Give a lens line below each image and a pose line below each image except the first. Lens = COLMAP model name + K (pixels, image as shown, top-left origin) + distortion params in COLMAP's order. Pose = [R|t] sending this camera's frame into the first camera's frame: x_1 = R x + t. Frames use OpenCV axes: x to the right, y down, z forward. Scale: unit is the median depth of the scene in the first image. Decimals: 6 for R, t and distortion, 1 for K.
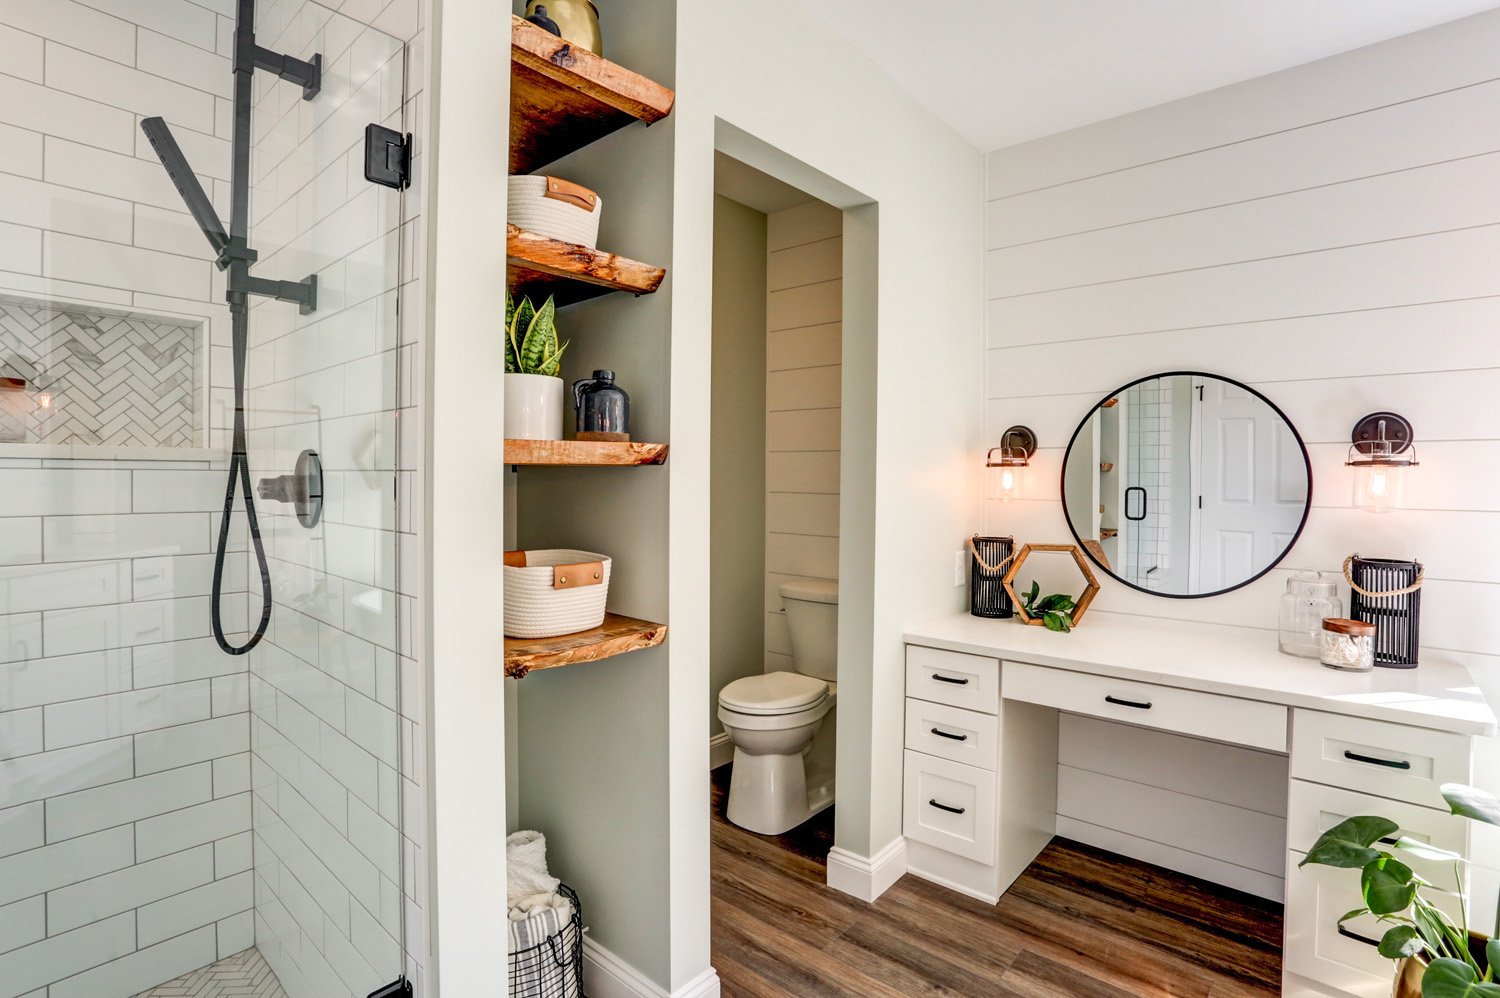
lens RADIAL K [[723.2, 0, 771.6], [0, 723.2, 496.3], [0, 0, 1]] dist [-0.037672, 0.015600]
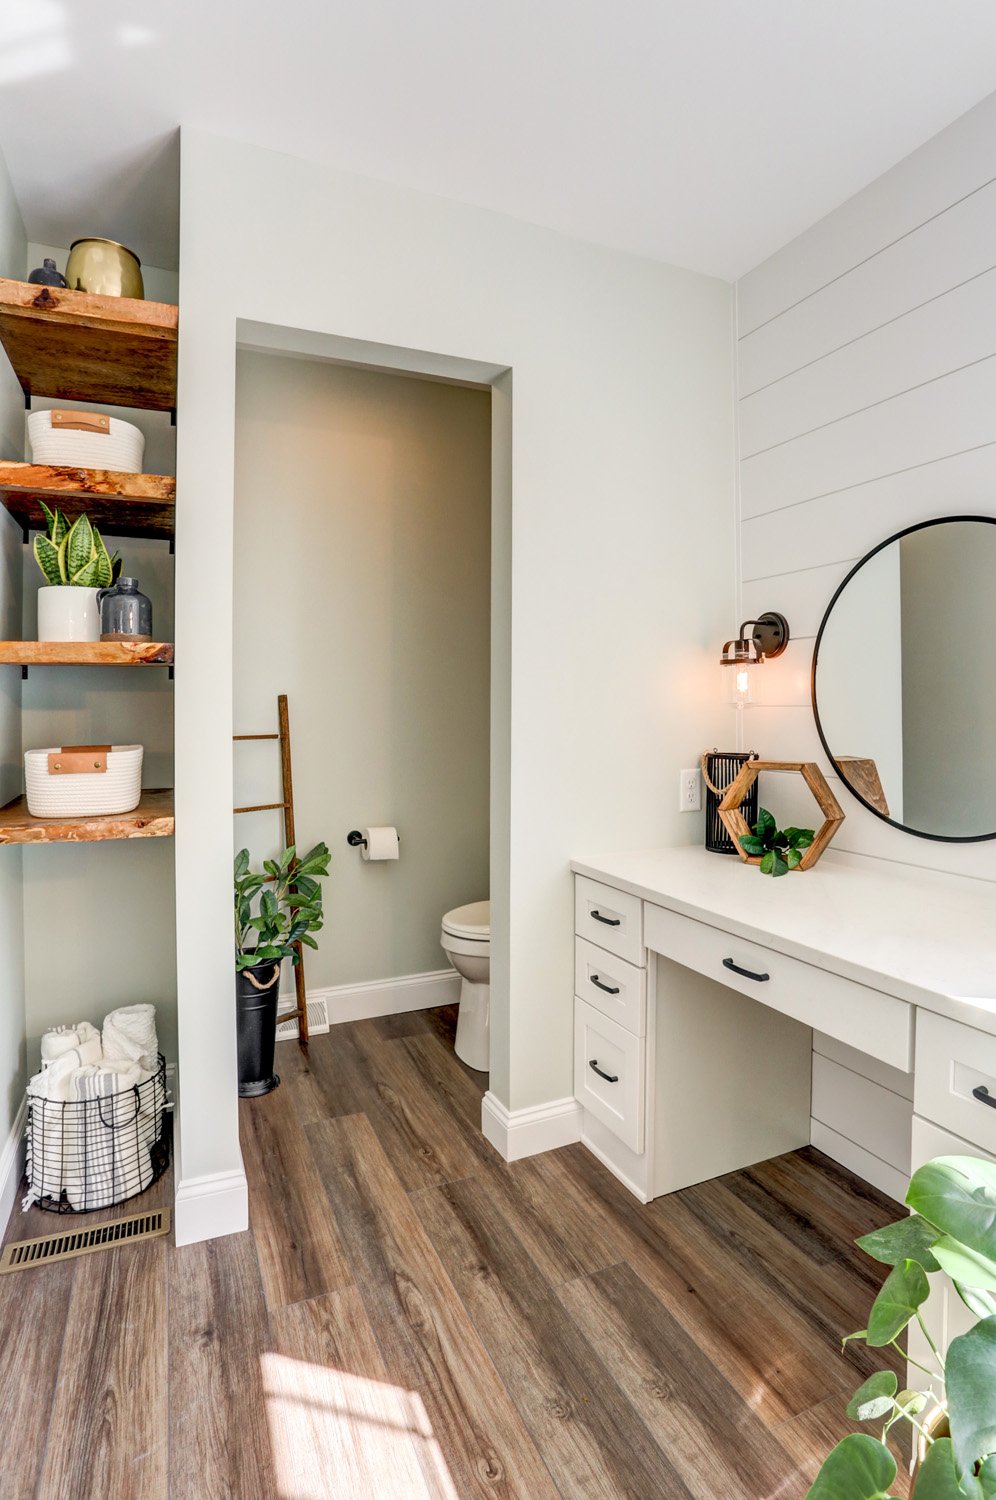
lens RADIAL K [[753.7, 0, 501.8], [0, 753.7, 706.6], [0, 0, 1]] dist [-0.056169, 0.015734]
pose [[0.901266, -0.006525, -0.433217, 0.570754], [-0.002765, 0.999780, -0.020811, 0.030965], [0.433257, 0.019954, 0.901050, 0.183580]]
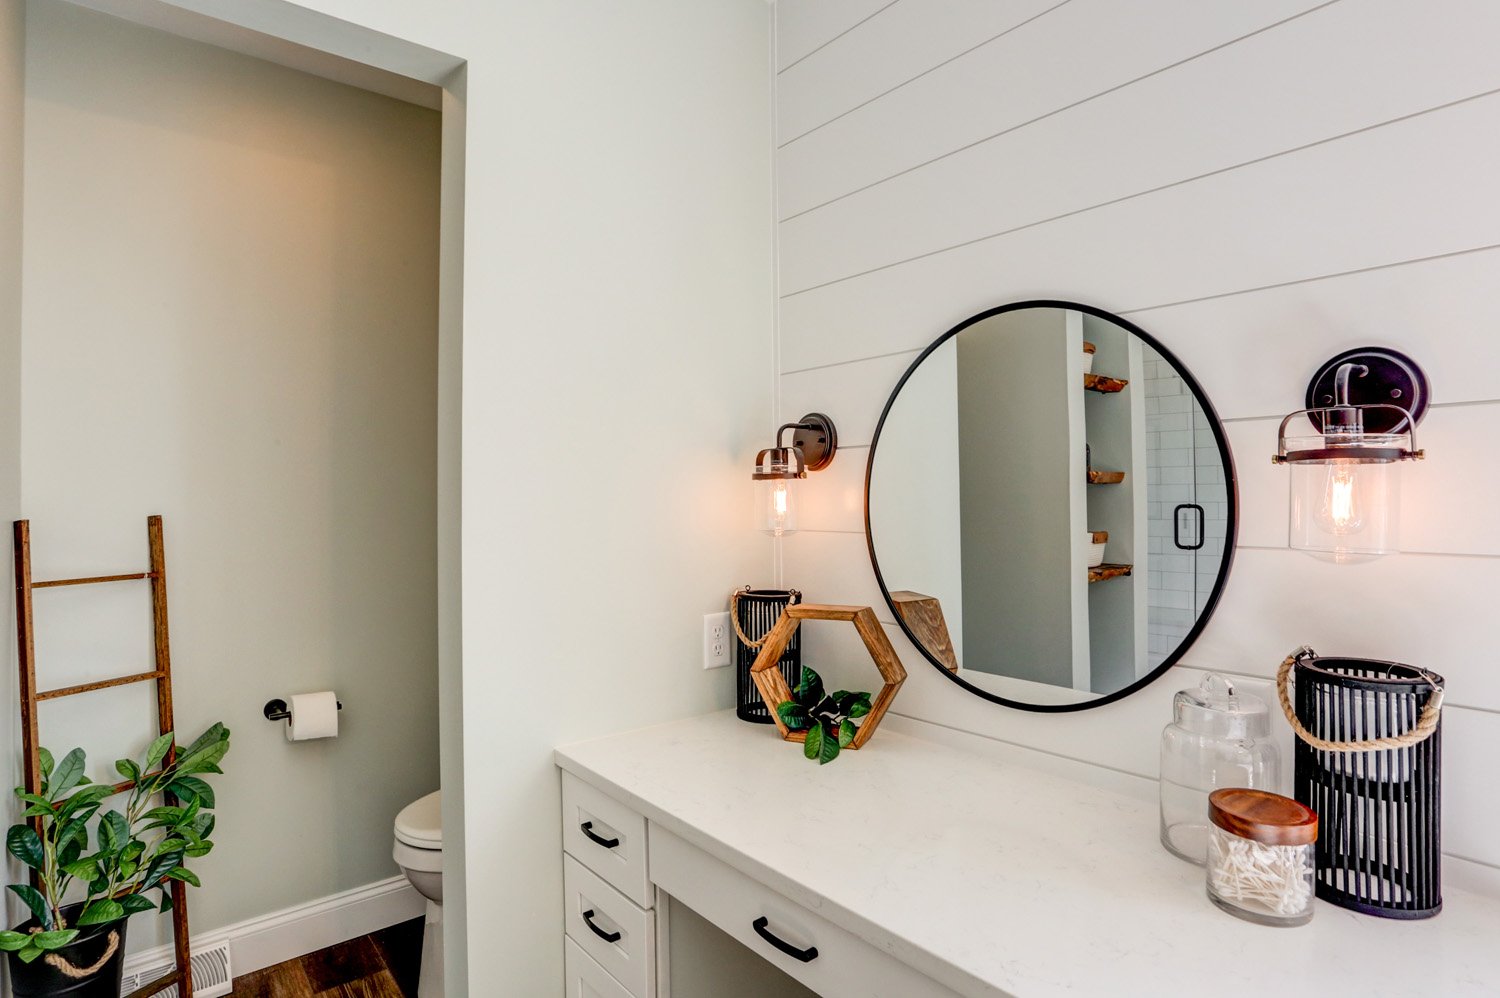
lens RADIAL K [[785.0, 0, 756.0], [0, 785.0, 498.0], [0, 0, 1]] dist [-0.035988, 0.010025]
pose [[0.984114, -0.014607, -0.176933, 0.546058], [0.010763, 0.999685, -0.022663, -0.011868], [0.177209, 0.020399, 0.983962, 0.423704]]
